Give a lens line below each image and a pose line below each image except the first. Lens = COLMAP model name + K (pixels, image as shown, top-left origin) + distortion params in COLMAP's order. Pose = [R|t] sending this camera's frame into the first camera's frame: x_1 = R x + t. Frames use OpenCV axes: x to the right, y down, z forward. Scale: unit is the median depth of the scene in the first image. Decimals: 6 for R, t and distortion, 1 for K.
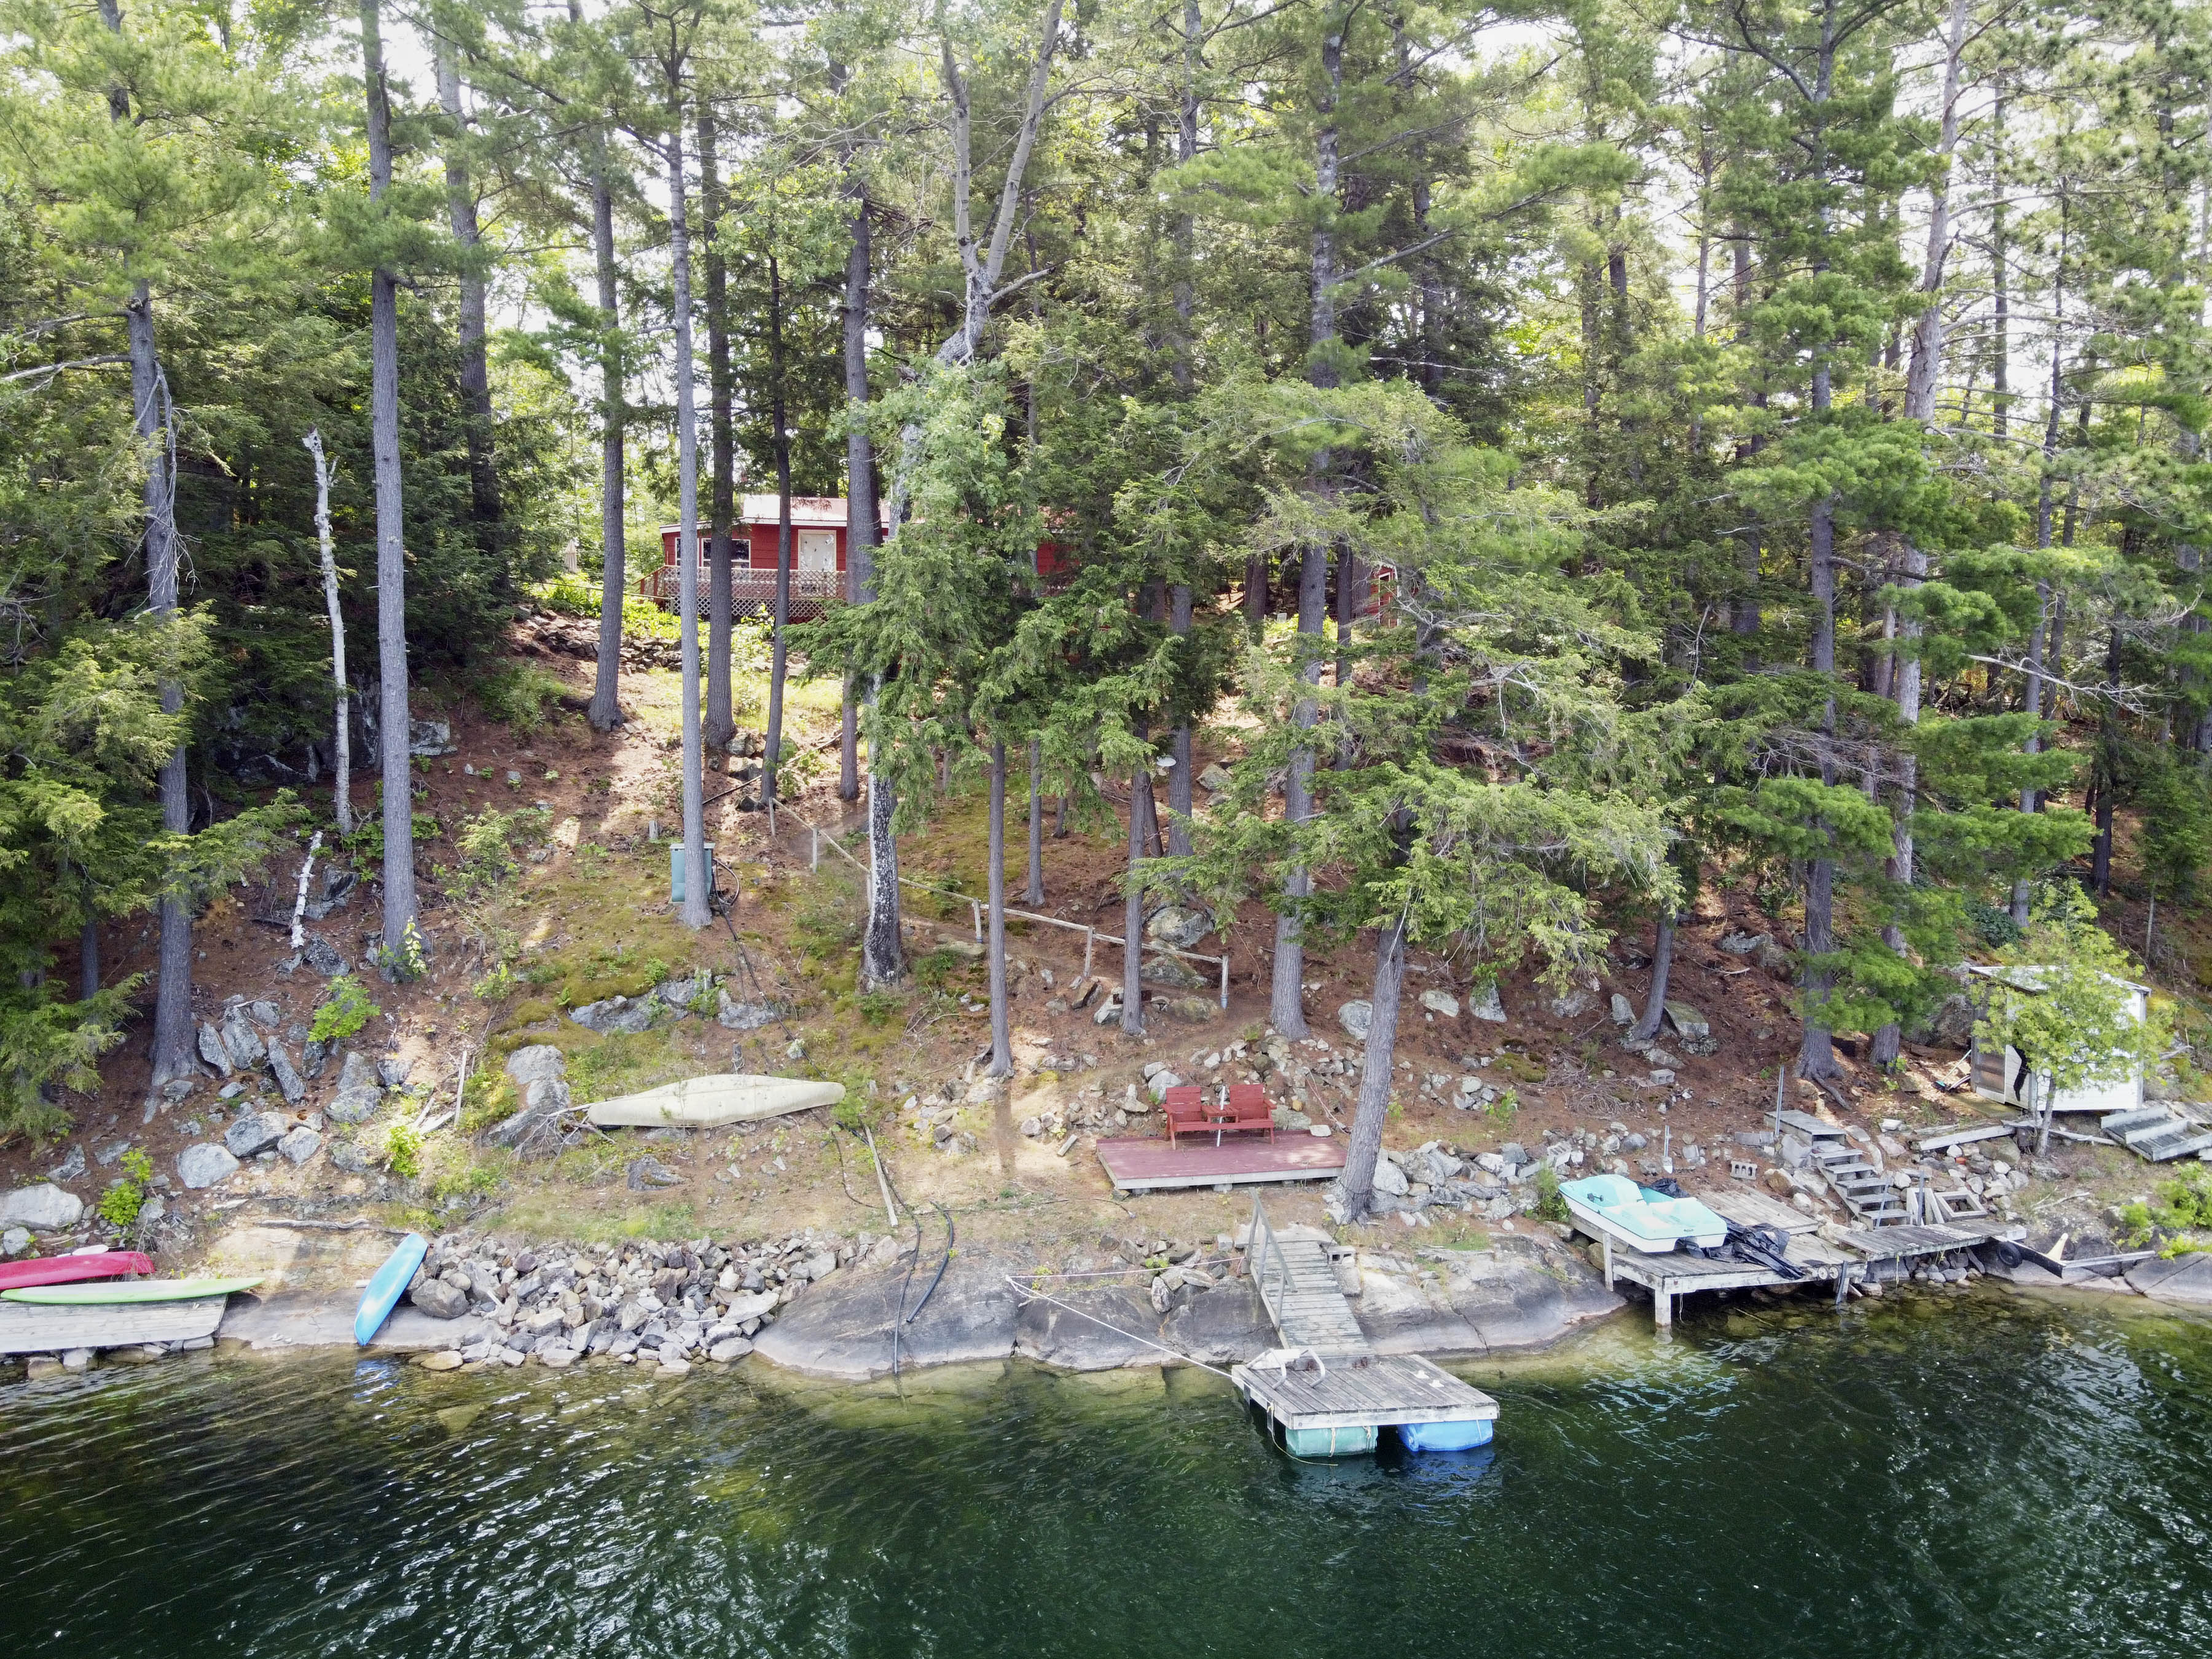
lens RADIAL K [[1566.8, 0, 1112.5], [0, 1566.8, 851.3], [0, 0, 1]] dist [0.007361, -0.000112]
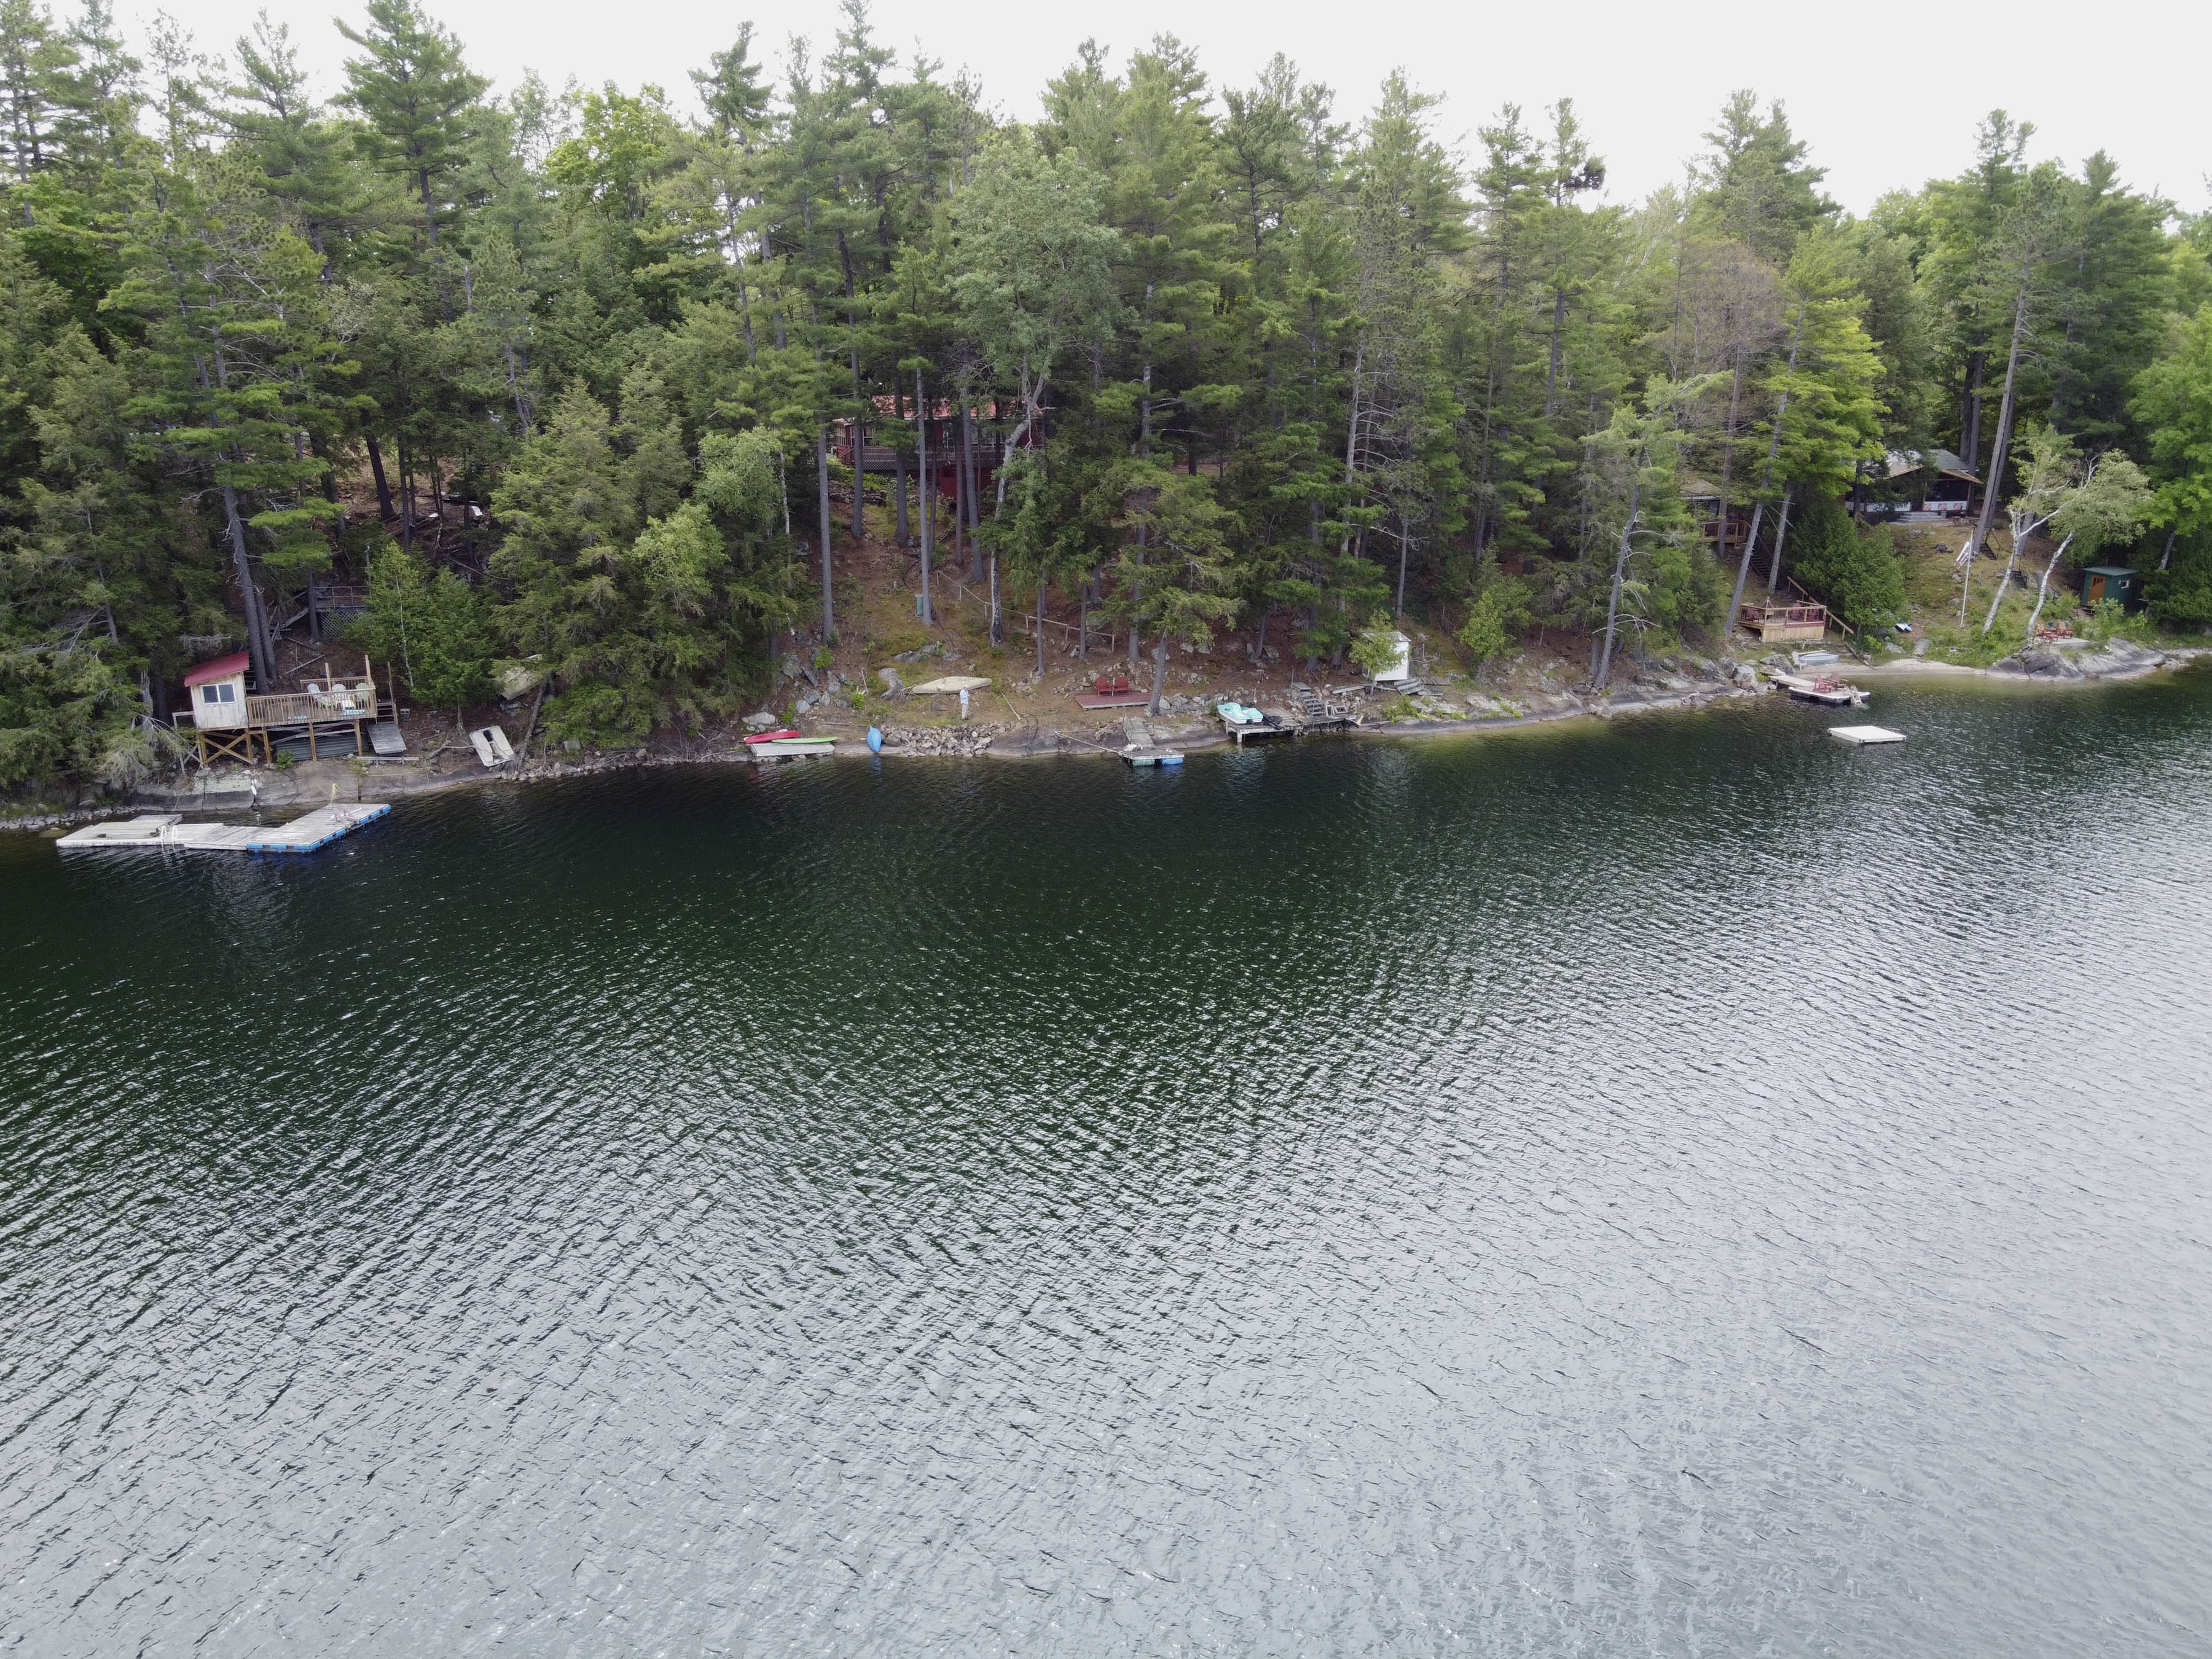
lens RADIAL K [[1566.8, 0, 1117.9], [0, 1566.8, 837.7], [0, 0, 1]] dist [0.007361, -0.000112]
pose [[0.995215, -0.027317, 0.093818, -0.246187], [0.003491, 0.969456, 0.245242, -0.339735], [-0.097651, -0.243741, 0.964912, -2.319640]]
